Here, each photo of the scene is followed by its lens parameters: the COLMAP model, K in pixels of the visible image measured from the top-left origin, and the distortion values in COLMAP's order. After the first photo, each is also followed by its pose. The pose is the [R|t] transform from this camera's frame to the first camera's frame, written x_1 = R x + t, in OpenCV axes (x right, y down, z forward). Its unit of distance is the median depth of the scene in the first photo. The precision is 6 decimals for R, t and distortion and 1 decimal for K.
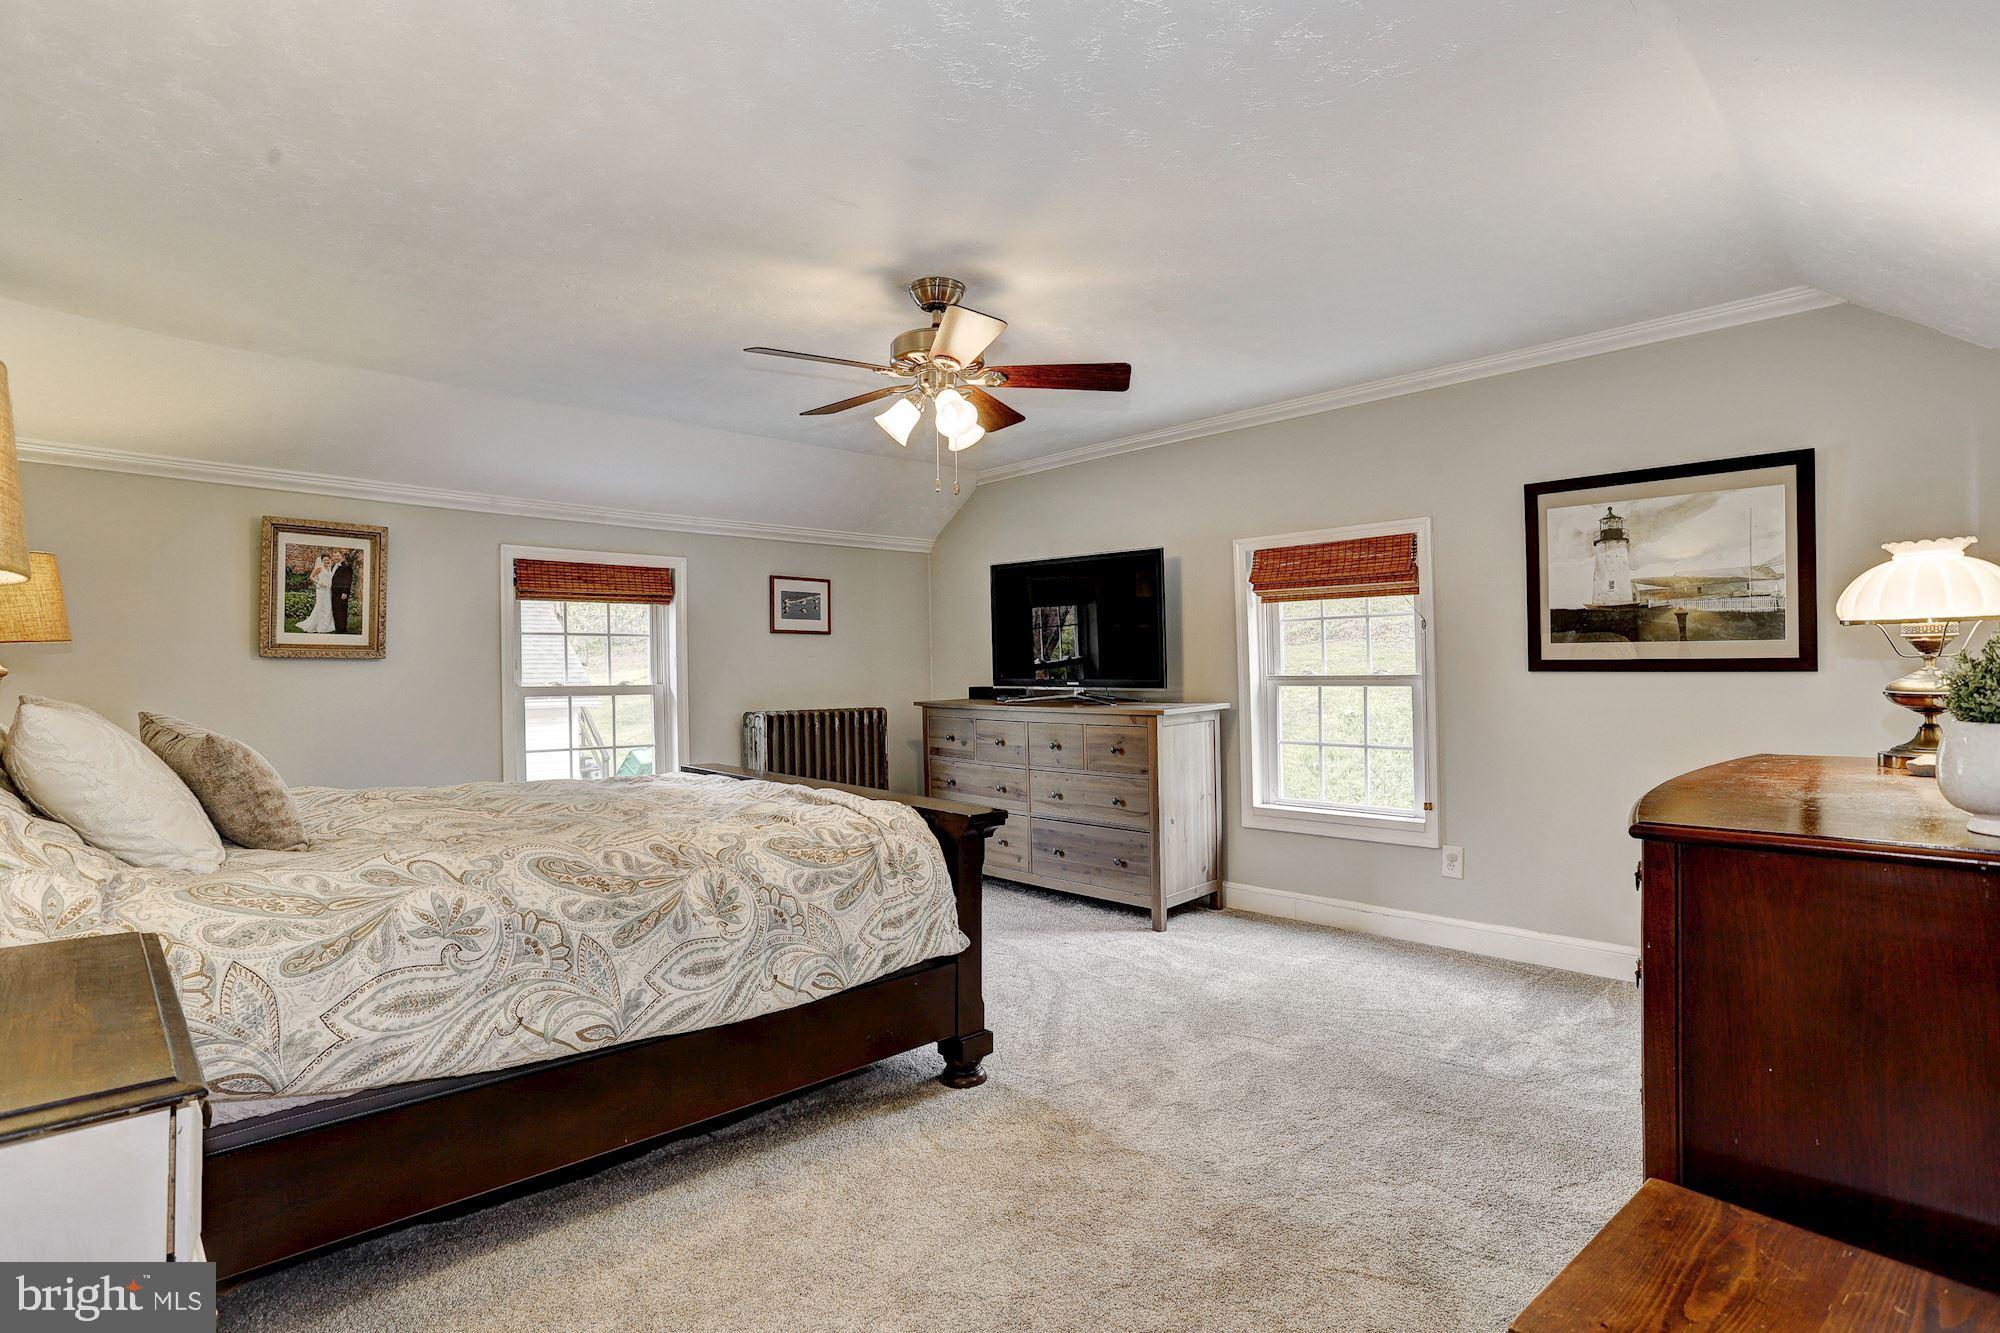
lens RADIAL K [[985.9, 0, 989.5], [0, 985.9, 664.8], [0, 0, 1]] dist [-0.036944, 0.000867]
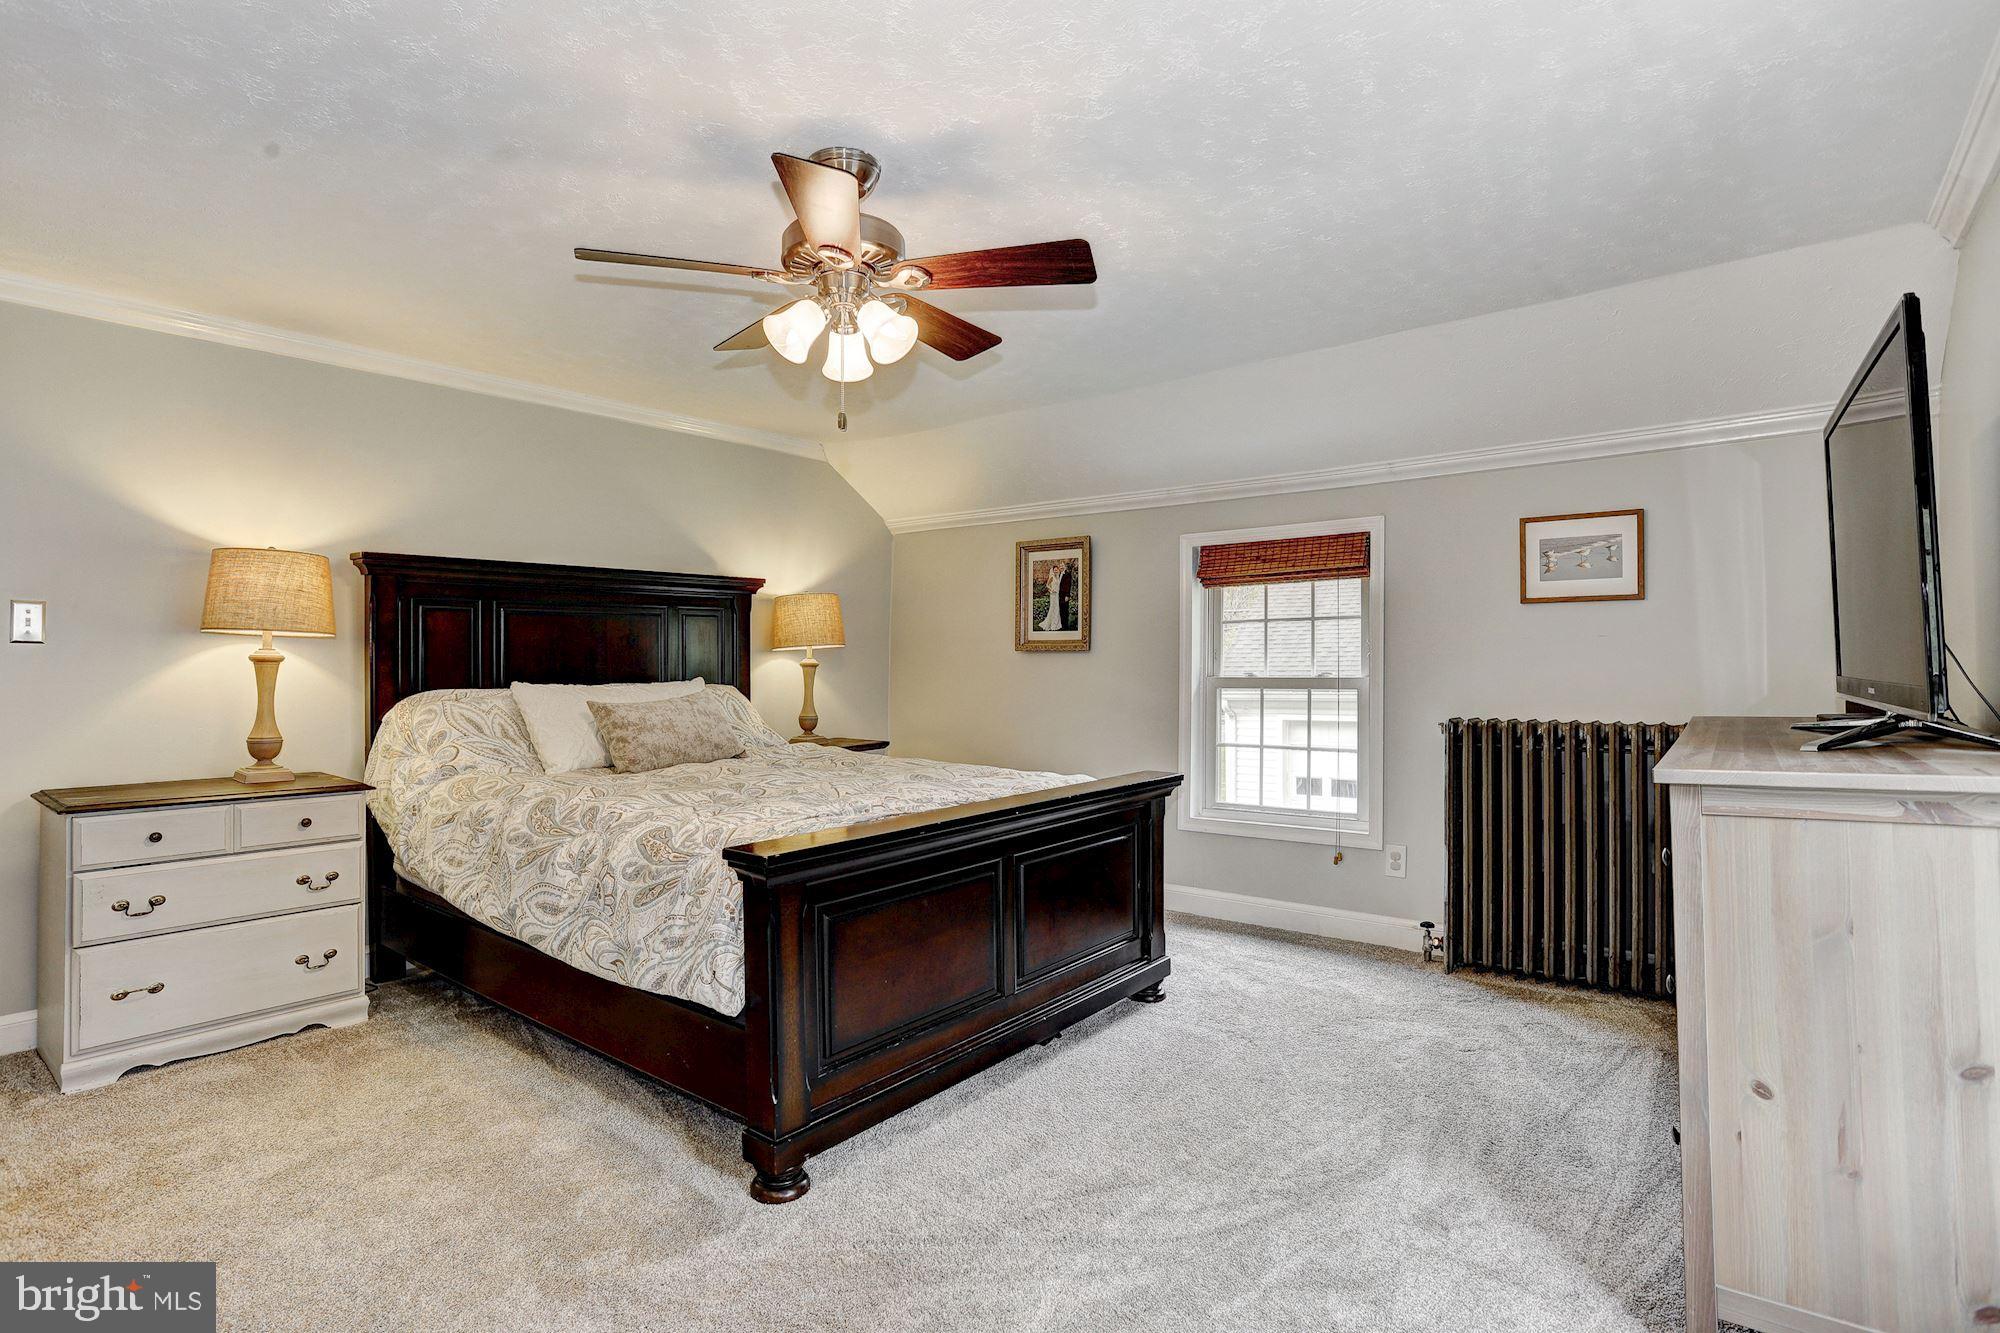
lens RADIAL K [[985.9, 0, 990.4], [0, 985.9, 665.3], [0, 0, 1]] dist [-0.036944, 0.000867]
pose [[0.138998, 0.005242, -0.990279, 0.523695], [0.009656, 0.999931, 0.006649, 0.002297], [0.990246, -0.010486, 0.138938, 0.733296]]
